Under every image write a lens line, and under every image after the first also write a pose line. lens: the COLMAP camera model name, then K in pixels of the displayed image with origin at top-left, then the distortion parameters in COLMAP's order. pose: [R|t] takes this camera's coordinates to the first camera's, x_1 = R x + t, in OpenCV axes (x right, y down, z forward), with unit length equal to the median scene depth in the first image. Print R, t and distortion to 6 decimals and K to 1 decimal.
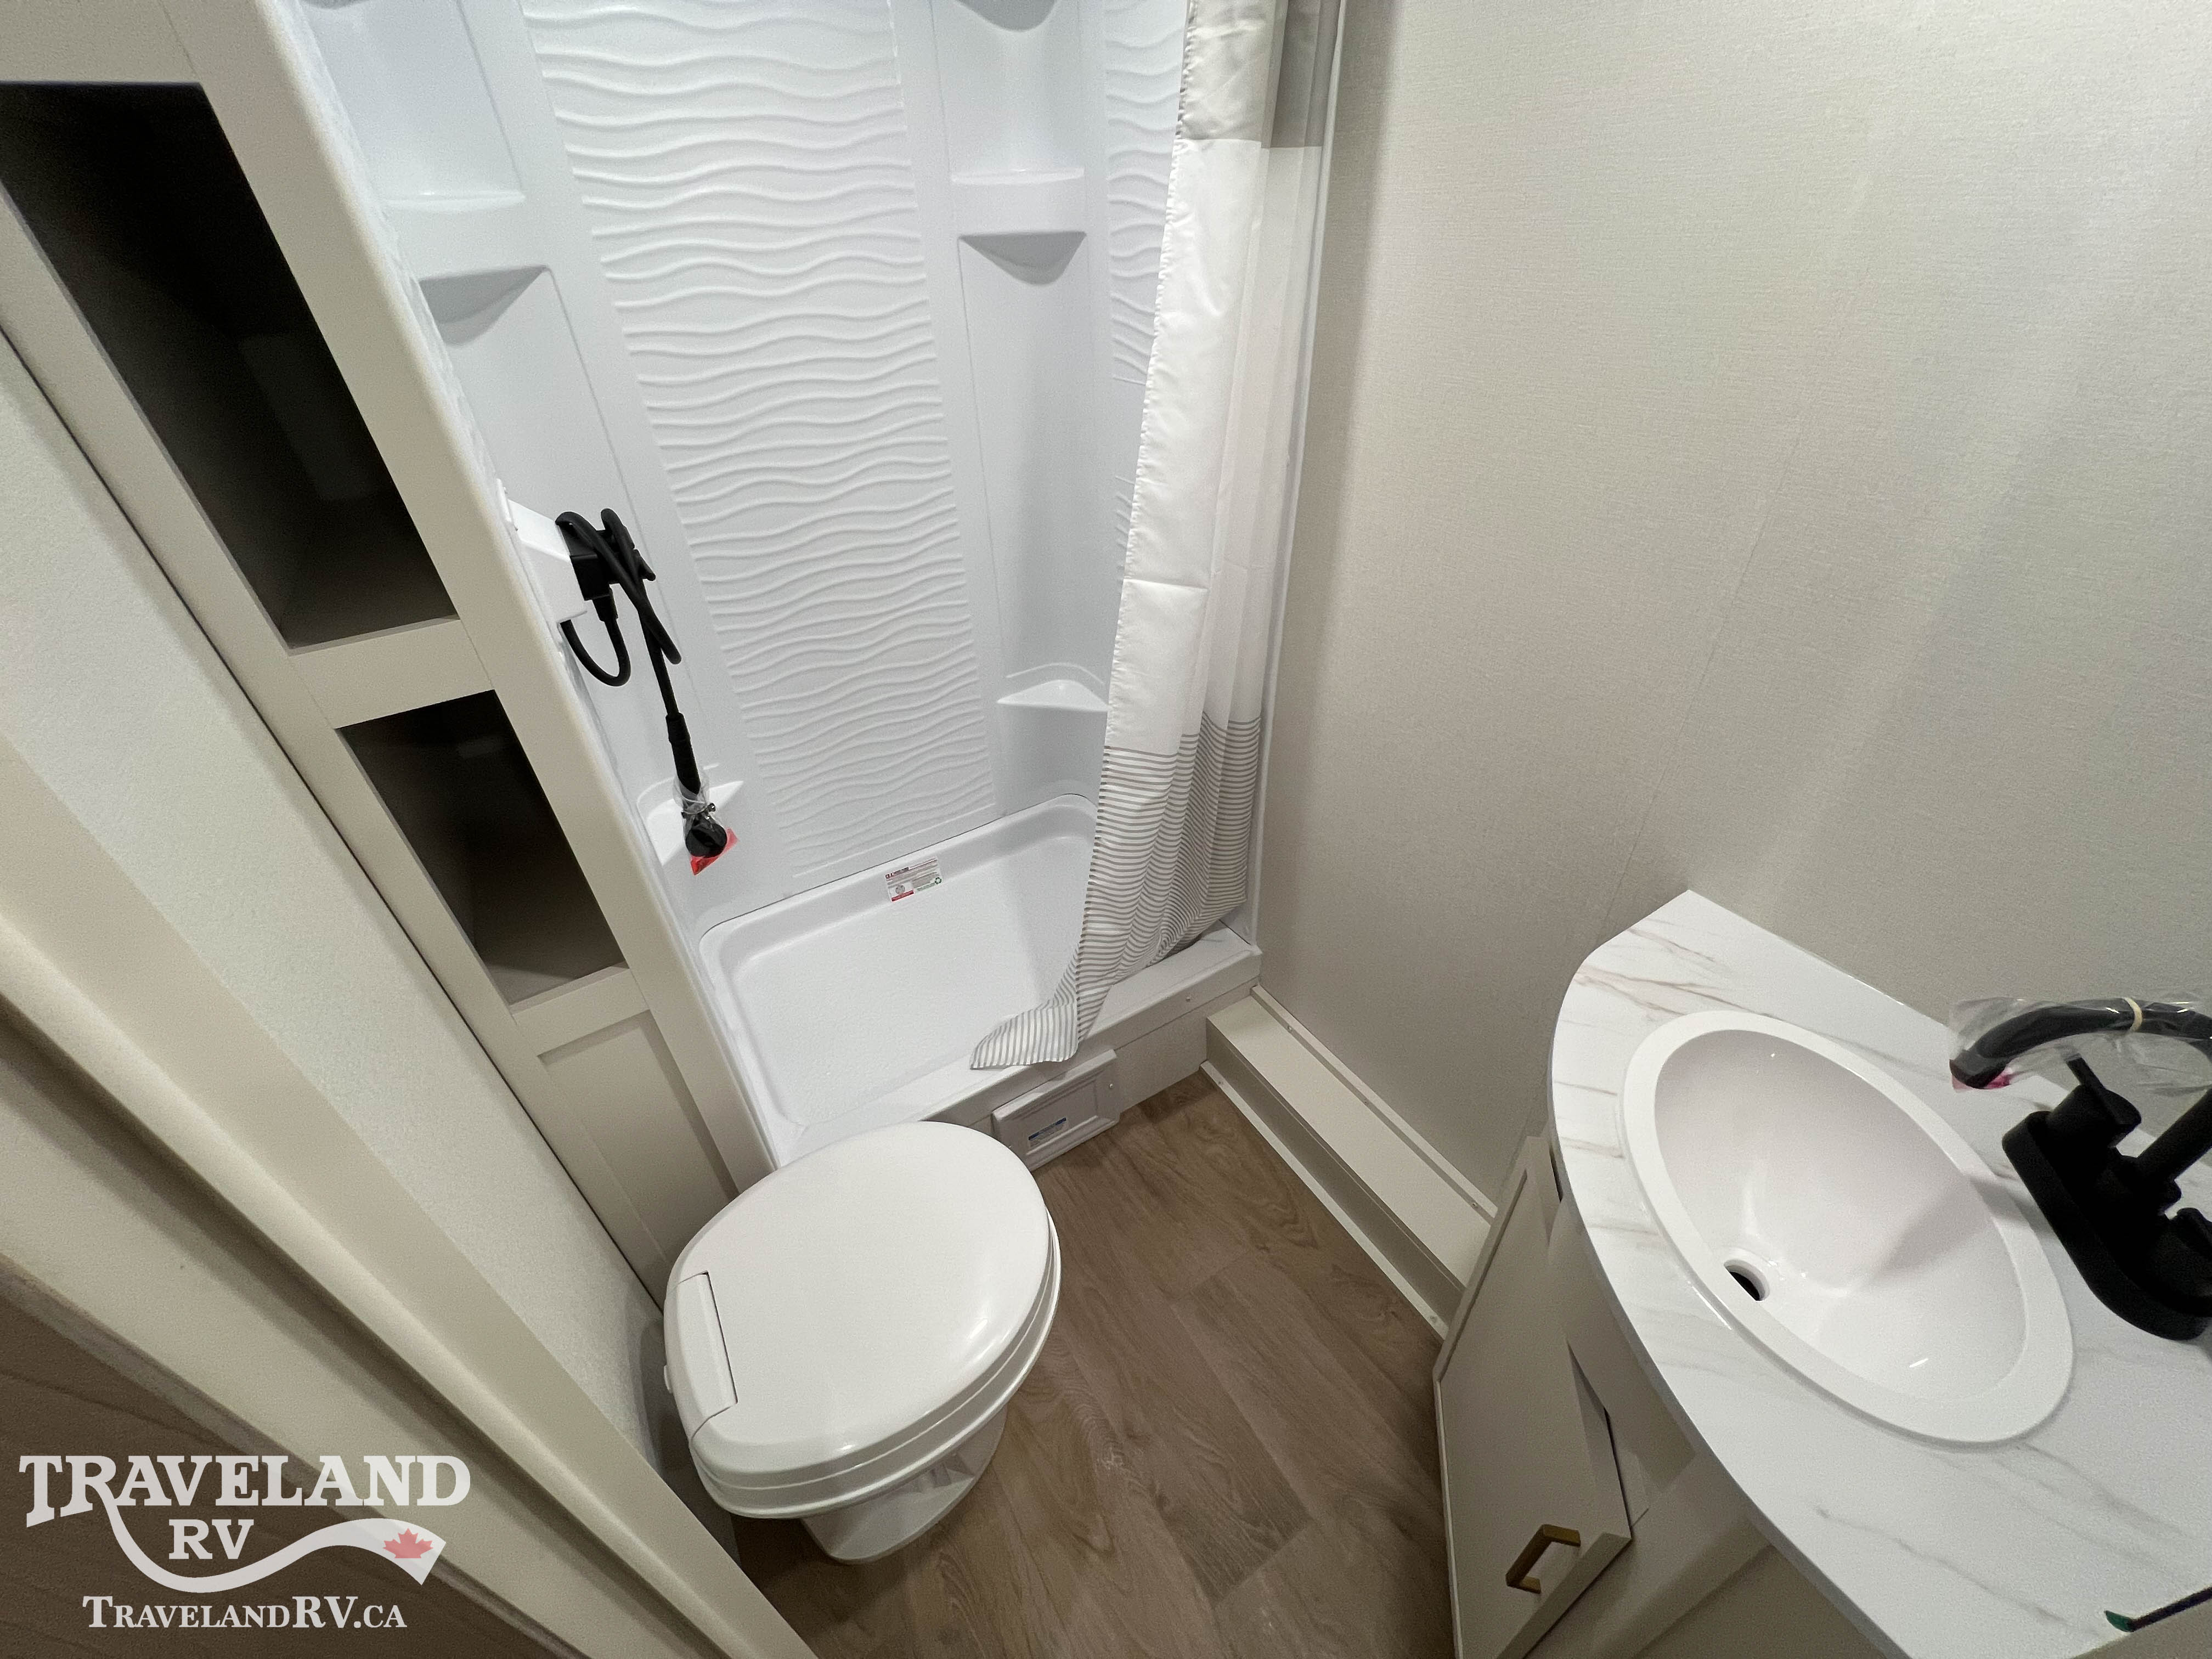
lens RADIAL K [[887.4, 0, 1108.5], [0, 887.4, 837.0], [0, 0, 1]] dist [-0.001617, 0.000731]
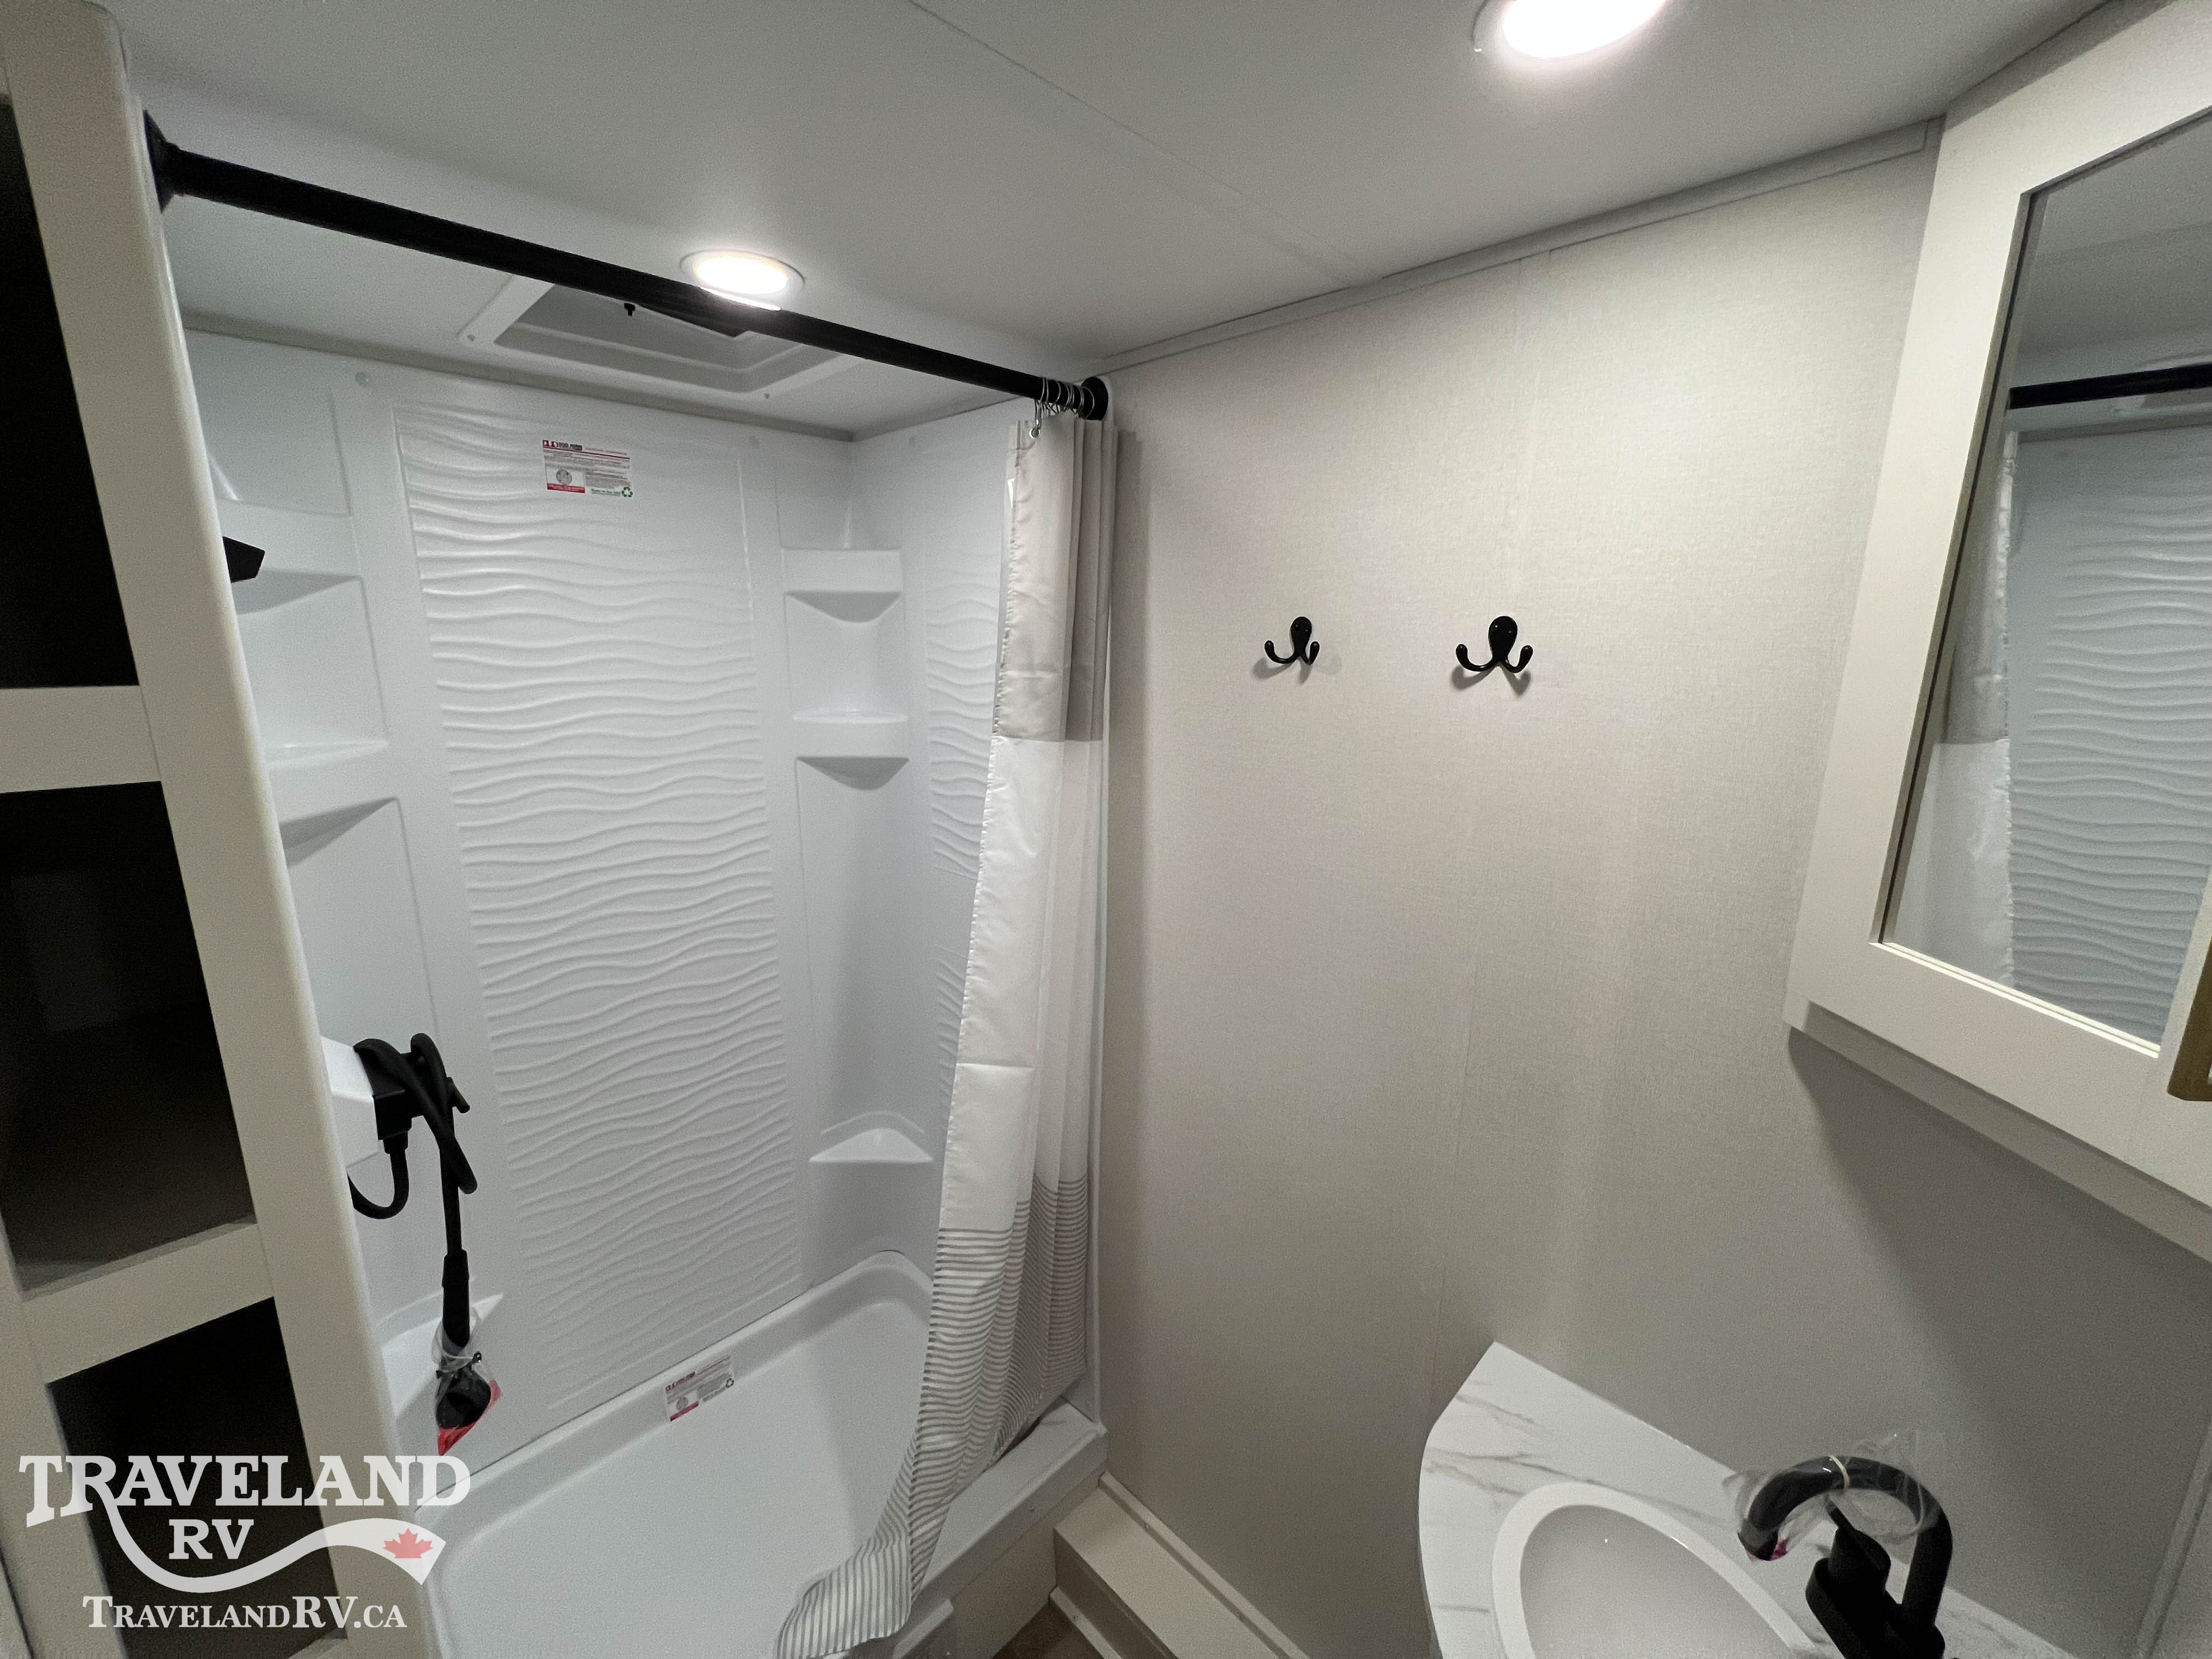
lens RADIAL K [[887.4, 0, 1110.0], [0, 887.4, 830.1], [0, 0, 1]] dist [-0.001617, 0.000731]
pose [[0.972404, -0.006227, 0.233219, -0.049052], [0.101291, 0.911781, -0.397989, -0.098398], [-0.210166, 0.410629, 0.887251, -0.106405]]
